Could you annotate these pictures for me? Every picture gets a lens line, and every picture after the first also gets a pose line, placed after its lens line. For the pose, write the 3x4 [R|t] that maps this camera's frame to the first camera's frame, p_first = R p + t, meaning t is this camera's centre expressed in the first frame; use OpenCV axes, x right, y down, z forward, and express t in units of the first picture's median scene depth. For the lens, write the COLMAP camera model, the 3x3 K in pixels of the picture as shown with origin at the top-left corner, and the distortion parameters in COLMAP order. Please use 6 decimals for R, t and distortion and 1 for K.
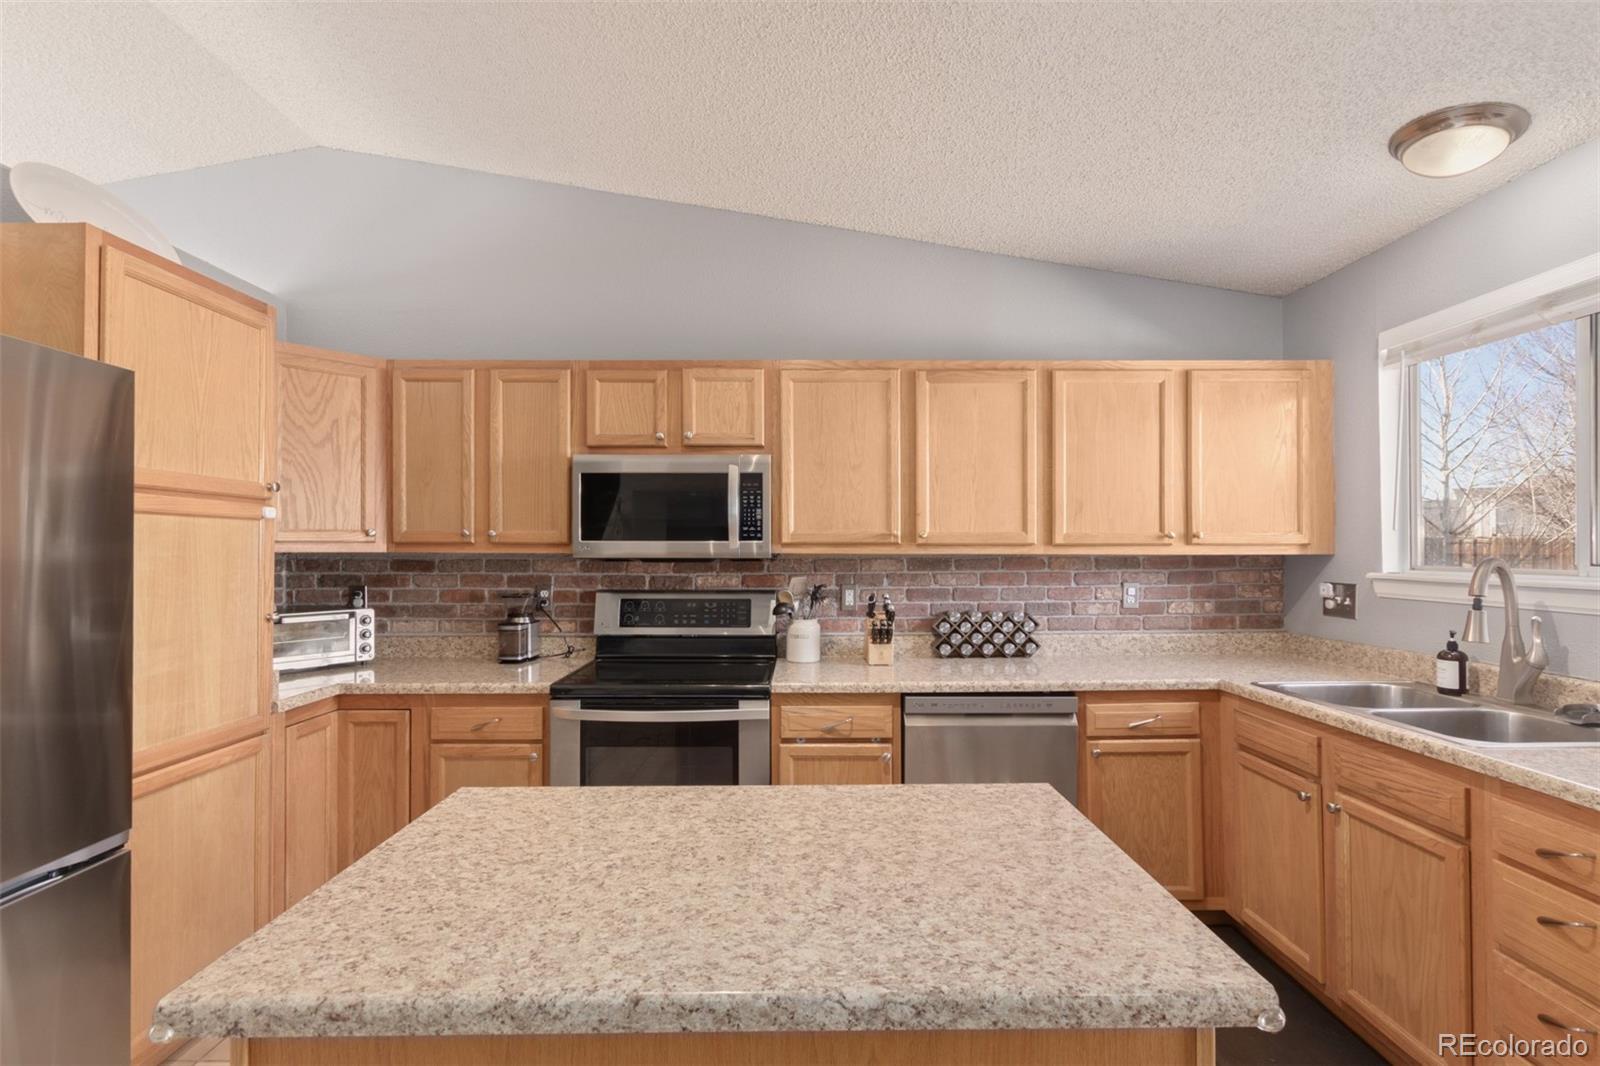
lens RADIAL K [[739.0, 0, 793.4], [0, 739.0, 545.2], [0, 0, 1]] dist [0.004507, -0.002384]
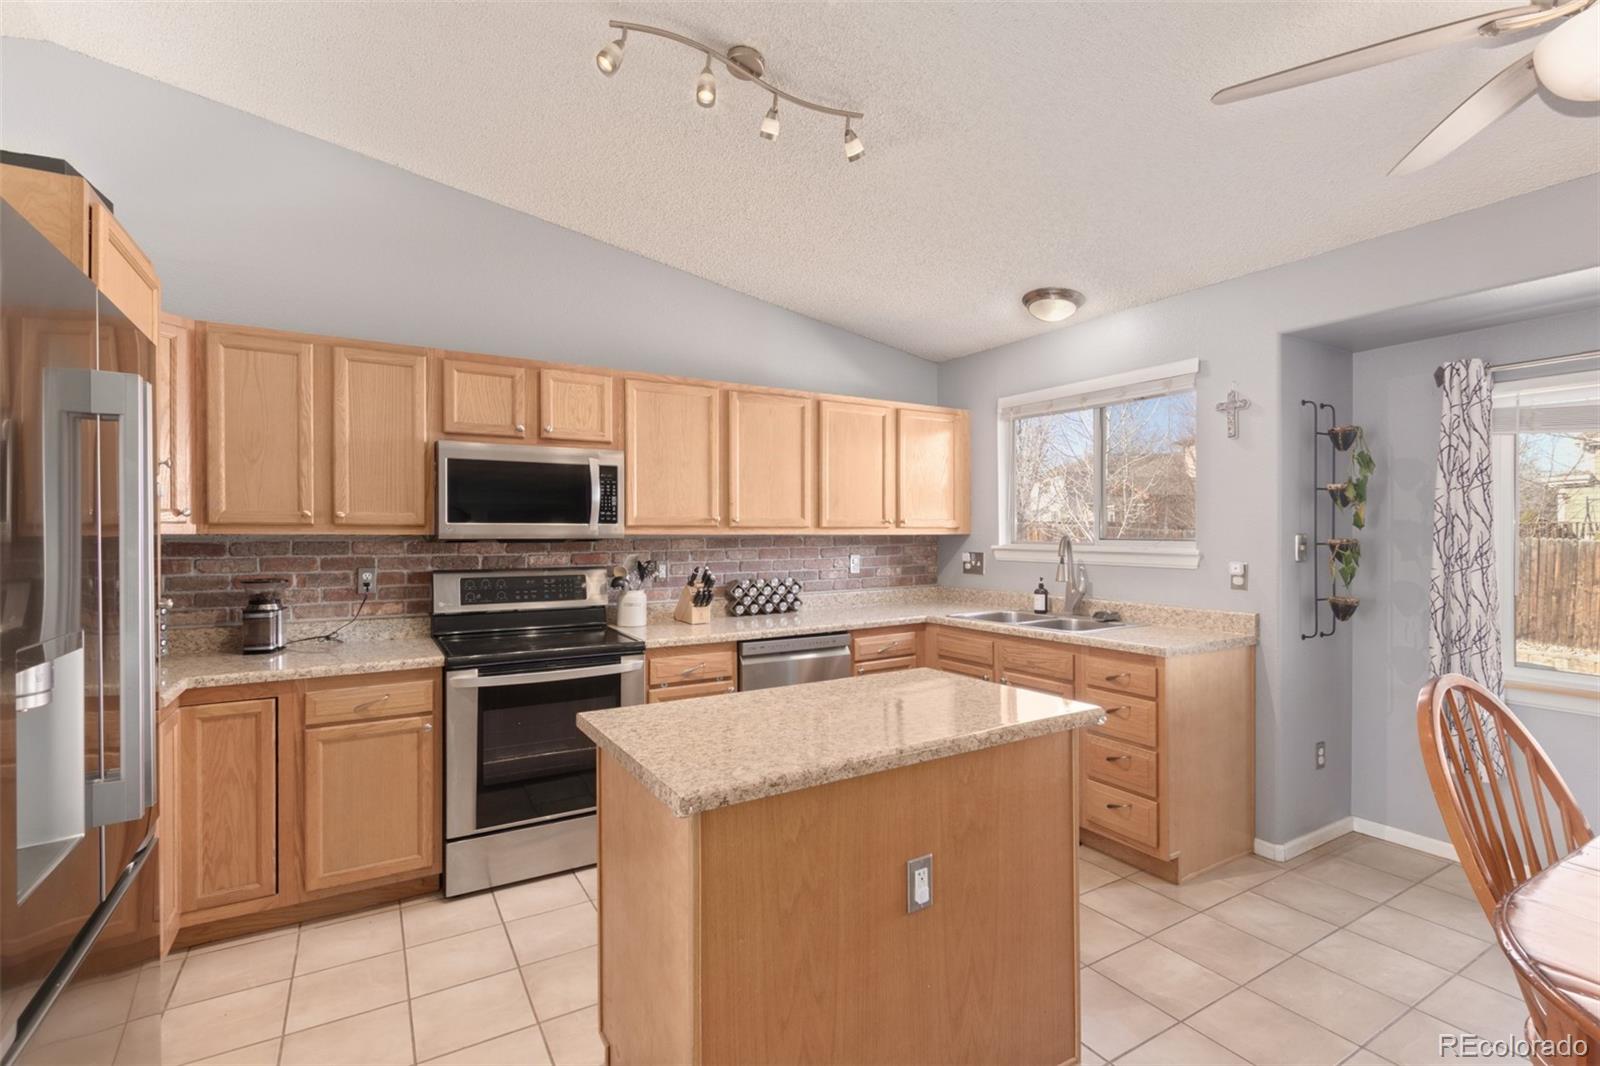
lens RADIAL K [[739.0, 0, 797.2], [0, 739.0, 534.5], [0, 0, 1]] dist [0.004507, -0.002384]
pose [[0.856558, -0.002234, 0.516046, -0.404487], [-0.002352, 0.999963, 0.008233, 0.000925], [-0.516045, -0.008265, 0.856521, -0.158153]]
